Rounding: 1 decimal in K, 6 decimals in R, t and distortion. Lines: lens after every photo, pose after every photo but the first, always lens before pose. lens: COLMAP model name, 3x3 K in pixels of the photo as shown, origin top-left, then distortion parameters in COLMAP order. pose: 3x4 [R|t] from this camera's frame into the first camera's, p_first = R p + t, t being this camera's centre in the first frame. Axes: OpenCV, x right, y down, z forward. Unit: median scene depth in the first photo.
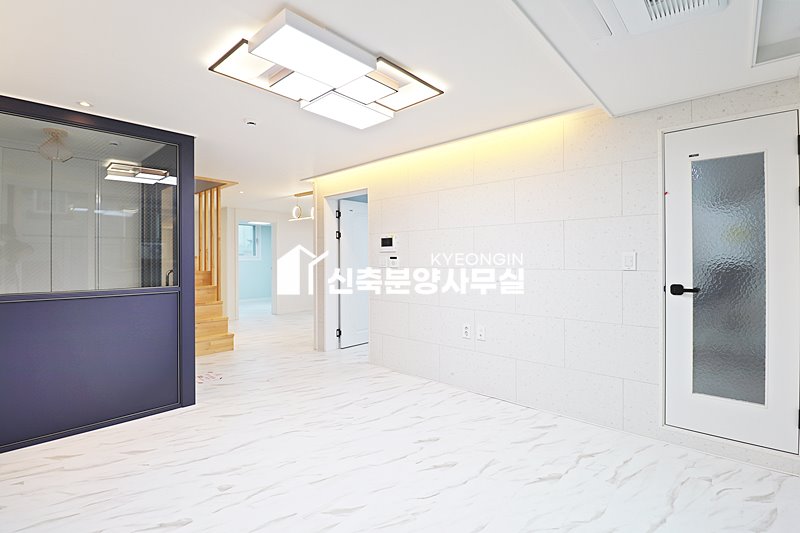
lens RADIAL K [[370.8, 0, 407.1], [0, 370.8, 264.2], [0, 0, 1]] dist [-0.008556, -0.007046]
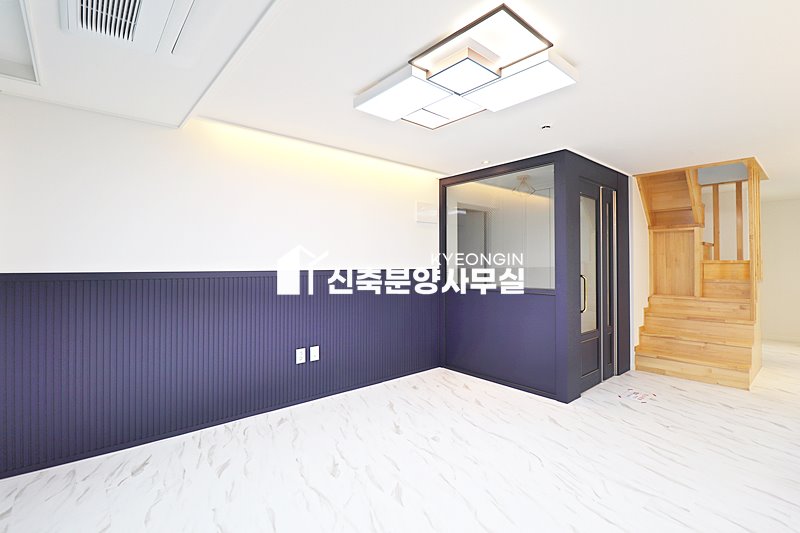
lens RADIAL K [[370.8, 0, 401.4], [0, 370.8, 267.0], [0, 0, 1]] dist [-0.008556, -0.007046]
pose [[-0.129765, 0.007612, -0.991516, 0.620715], [-0.015648, 0.999830, 0.009723, -0.018445], [0.991421, 0.016777, -0.129624, 0.765571]]
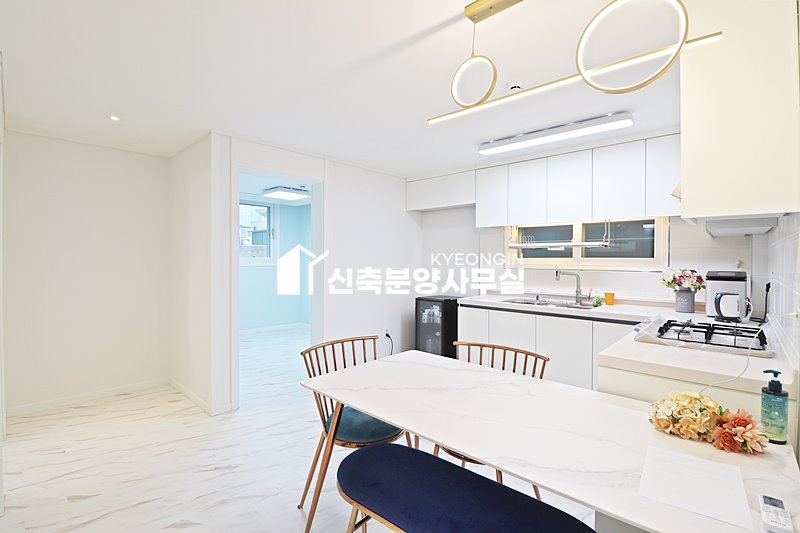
lens RADIAL K [[370.8, 0, 404.6], [0, 370.8, 266.5], [0, 0, 1]] dist [-0.008556, -0.007046]
pose [[0.999683, 0.009253, -0.023422, -0.735447], [-0.009055, 0.999923, 0.008541, -0.042962], [0.023499, -0.008327, 0.999689, 1.652211]]
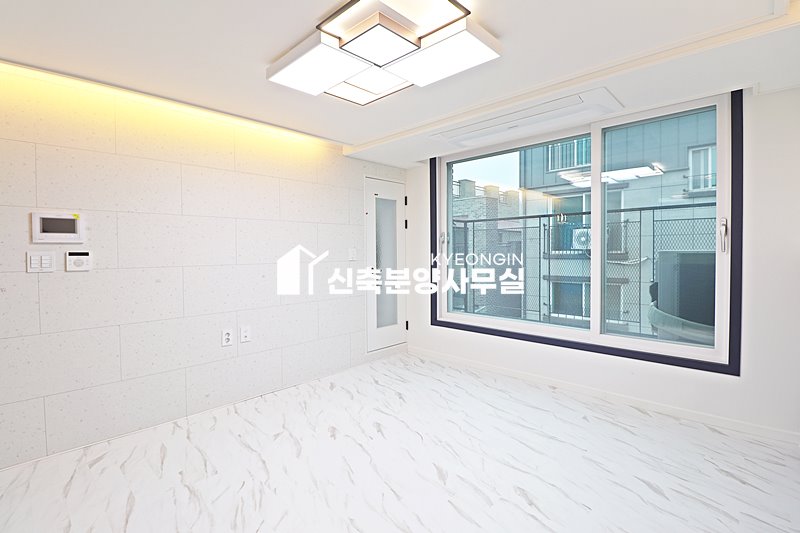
lens RADIAL K [[370.8, 0, 393.6], [0, 370.8, 259.0], [0, 0, 1]] dist [-0.008556, -0.007046]
pose [[0.055454, -0.019421, 0.998272, -0.879968], [0.027484, 0.999462, 0.017918, -0.009153], [-0.998083, 0.026443, 0.055958, 0.721253]]
